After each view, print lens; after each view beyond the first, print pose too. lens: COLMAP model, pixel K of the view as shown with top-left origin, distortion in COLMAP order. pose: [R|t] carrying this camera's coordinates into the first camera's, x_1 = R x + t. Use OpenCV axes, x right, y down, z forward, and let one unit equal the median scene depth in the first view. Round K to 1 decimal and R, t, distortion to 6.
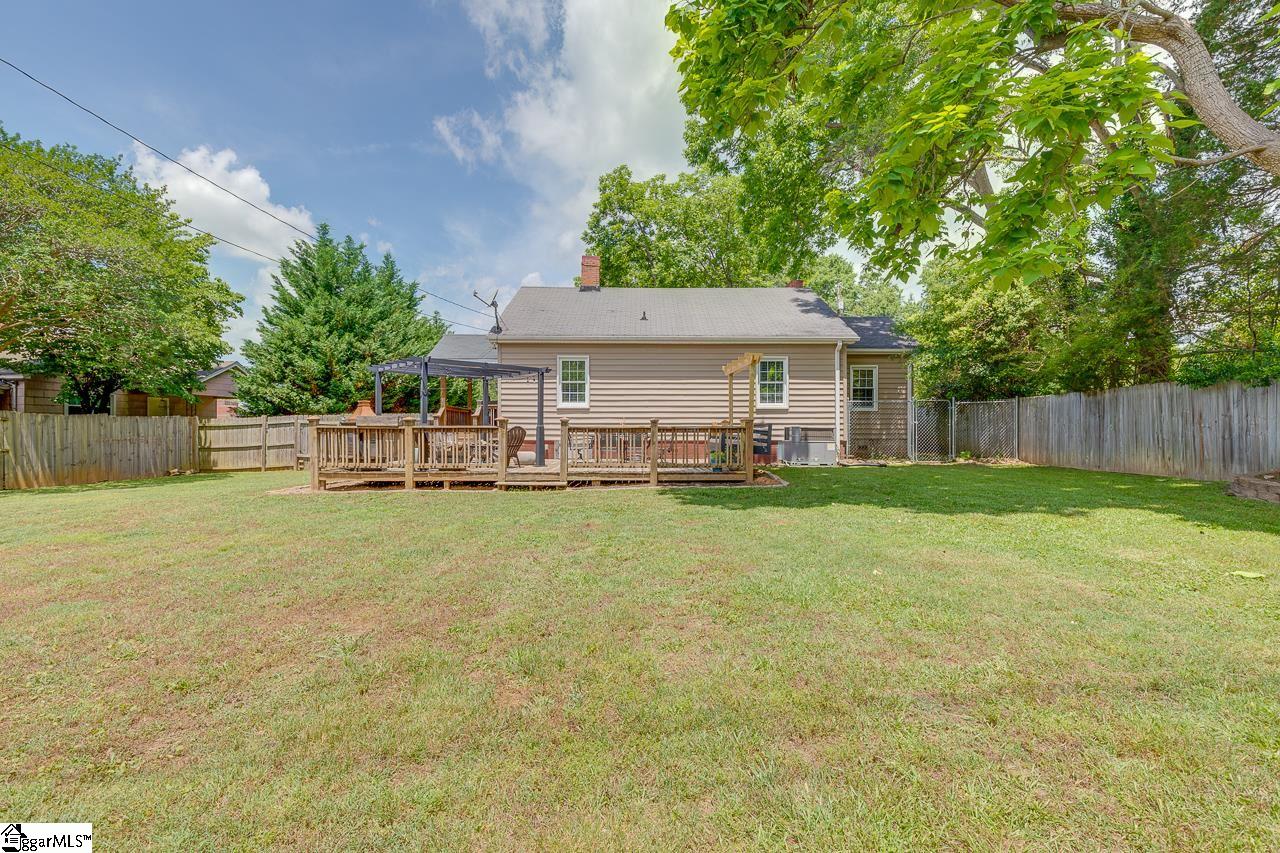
lens RADIAL K [[583.4, 0, 634.4], [0, 583.4, 419.0], [0, 0, 1]] dist [0.015055, -0.000219]
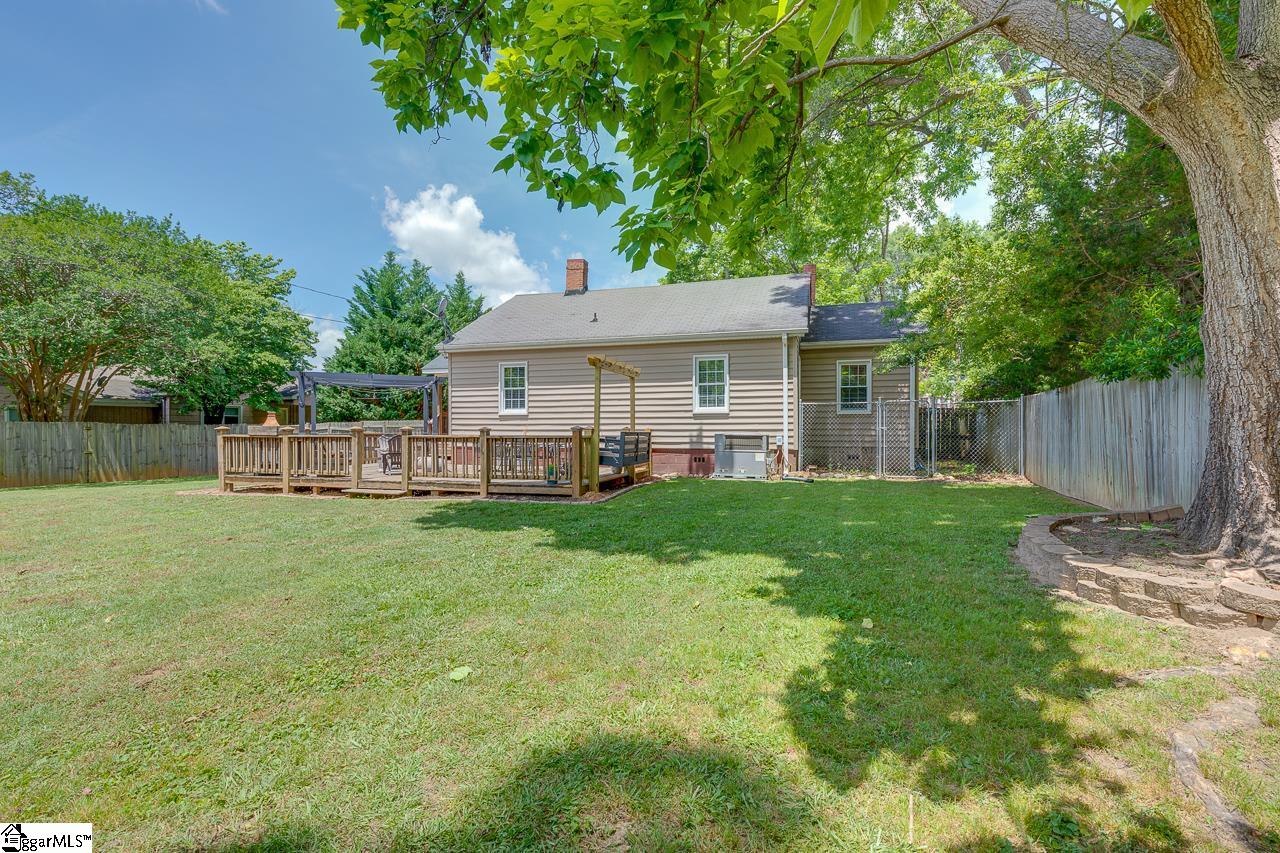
lens RADIAL K [[583.4, 0, 634.4], [0, 583.4, 419.0], [0, 0, 1]] dist [0.015055, -0.000219]
pose [[0.952504, -0.007373, -0.304438, 0.404087], [0.006913, 0.999973, -0.002589, -0.007548], [0.304449, 0.000361, 0.952529, 0.115960]]
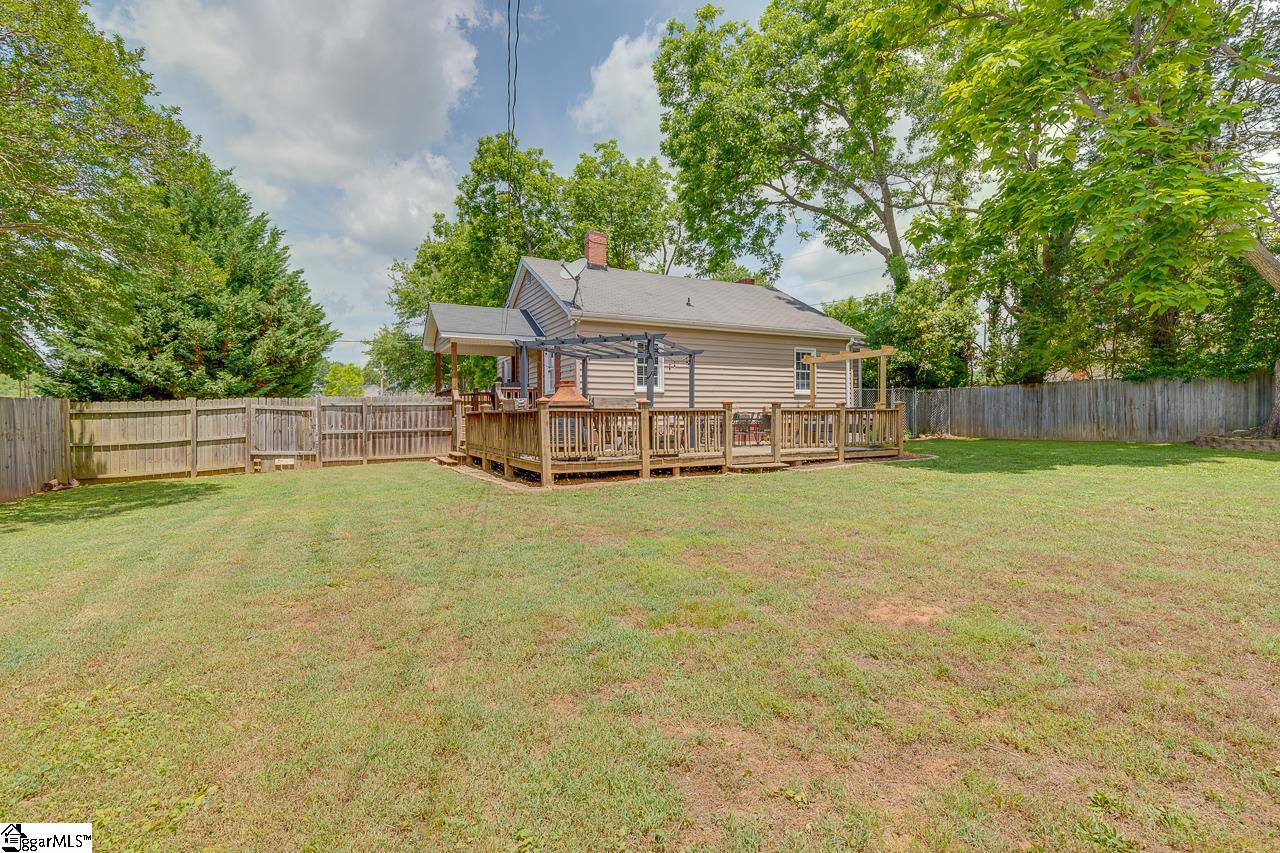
lens RADIAL K [[600.5, 0, 641.2], [0, 600.5, 408.7], [0, 0, 1]] dist [0.016180, 0.000113]
pose [[0.885234, -0.001583, 0.465143, -0.594513], [0.000620, 0.999997, 0.002224, 0.006846], [-0.465146, -0.001680, 0.885233, 0.125252]]
